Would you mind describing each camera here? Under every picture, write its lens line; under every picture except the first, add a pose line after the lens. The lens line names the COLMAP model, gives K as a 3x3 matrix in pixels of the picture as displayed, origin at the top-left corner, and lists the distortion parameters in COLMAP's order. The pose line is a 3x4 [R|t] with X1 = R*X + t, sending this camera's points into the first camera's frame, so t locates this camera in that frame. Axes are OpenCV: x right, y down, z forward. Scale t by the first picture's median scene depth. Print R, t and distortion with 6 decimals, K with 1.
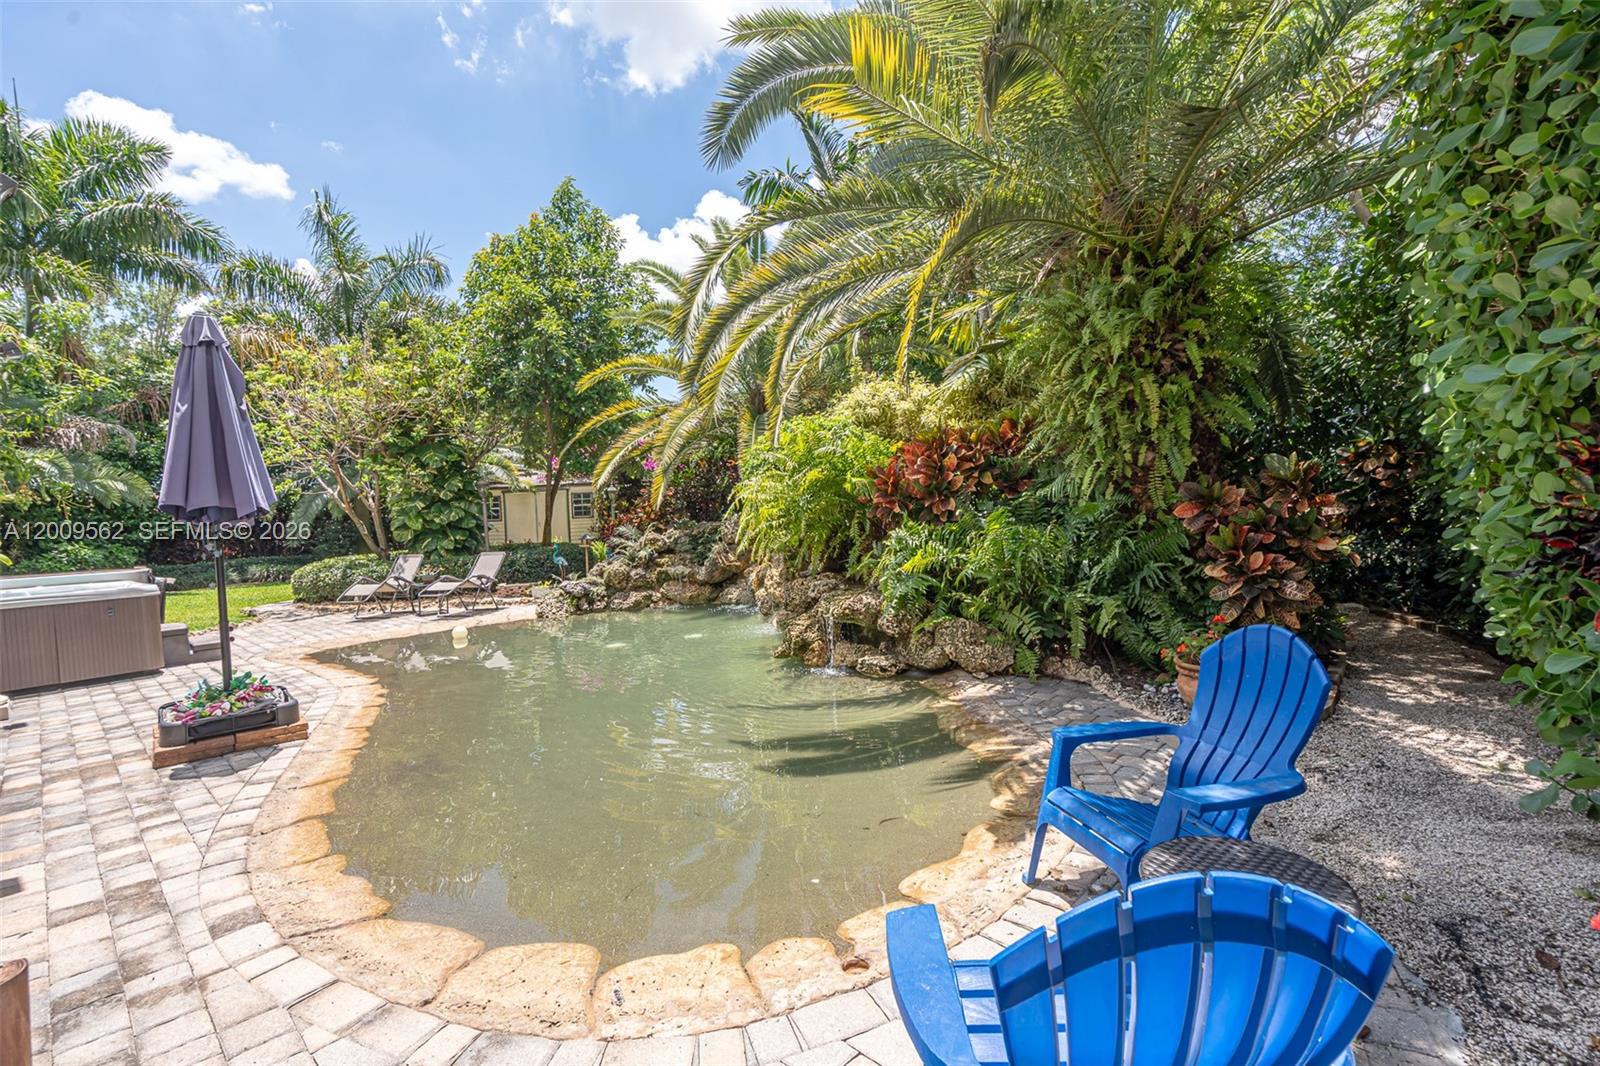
lens RADIAL K [[715.2, 0, 805.0], [0, 715.2, 531.3], [0, 0, 1]] dist [-0.000792, -0.000242]
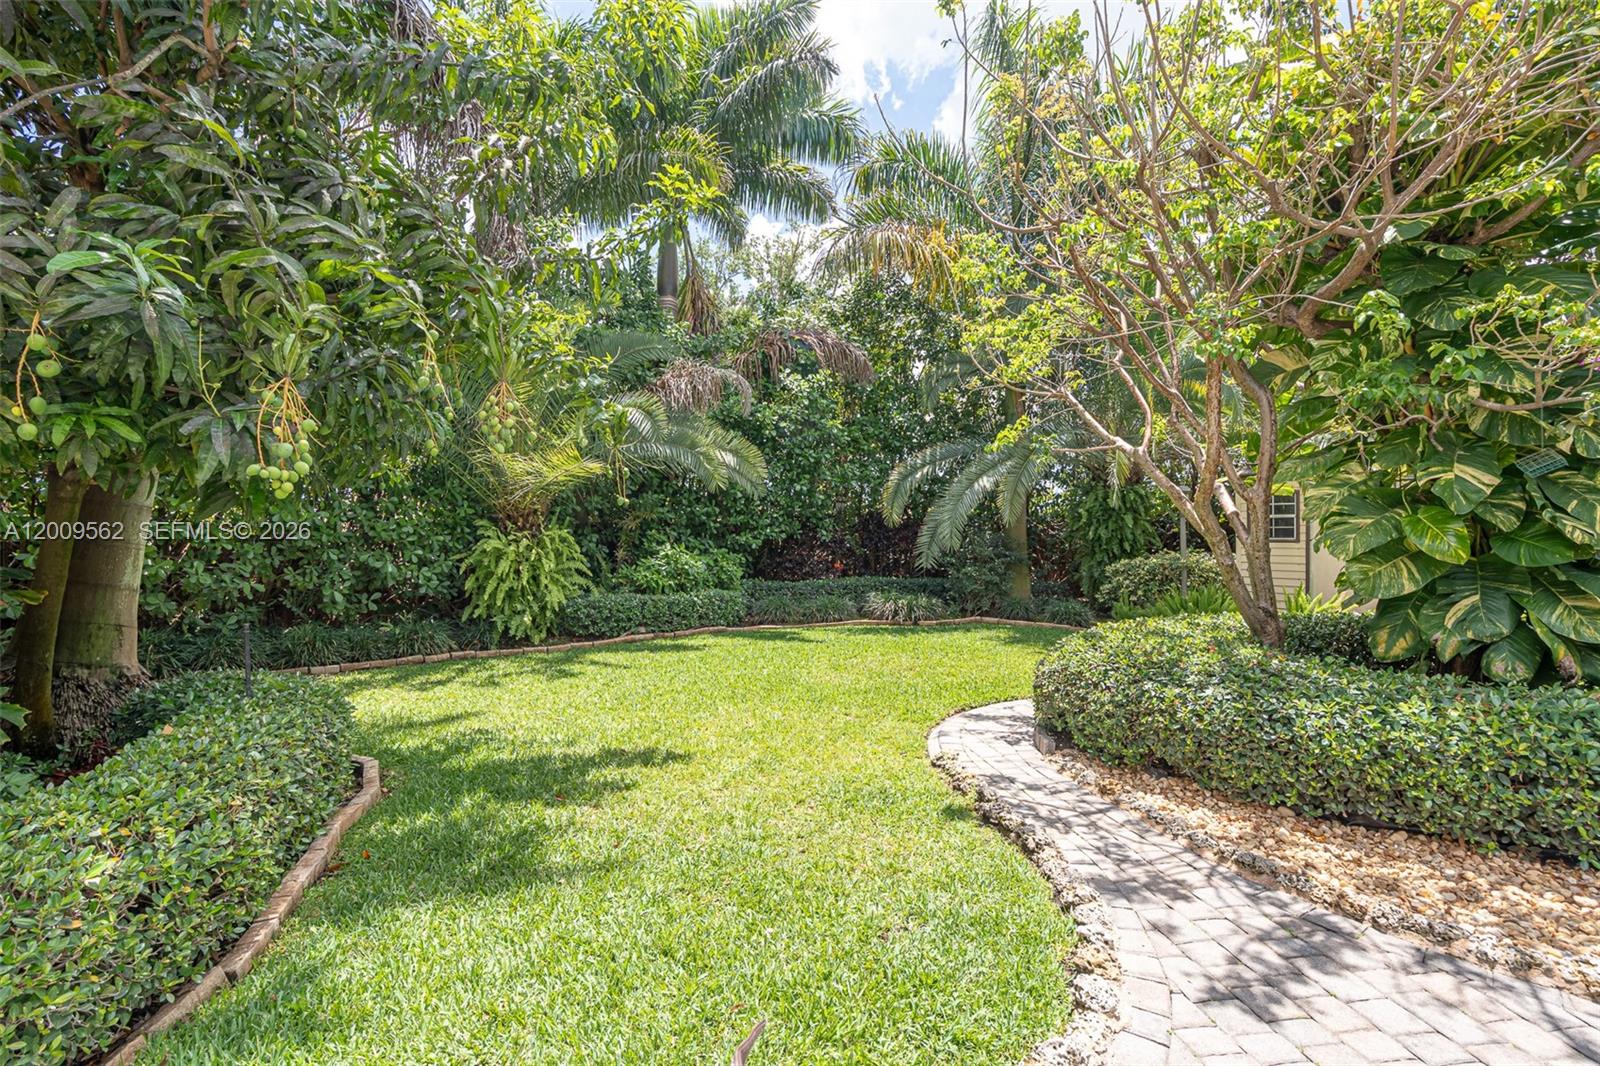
lens RADIAL K [[715.2, 0, 799.5], [0, 715.2, 531.5], [0, 0, 1]] dist [-0.000792, -0.000242]
pose [[0.772667, 0.042794, -0.633368, -0.464702], [-0.057039, 0.998370, -0.002129, -0.001841], [0.632244, 0.037772, 0.773848, 0.506777]]
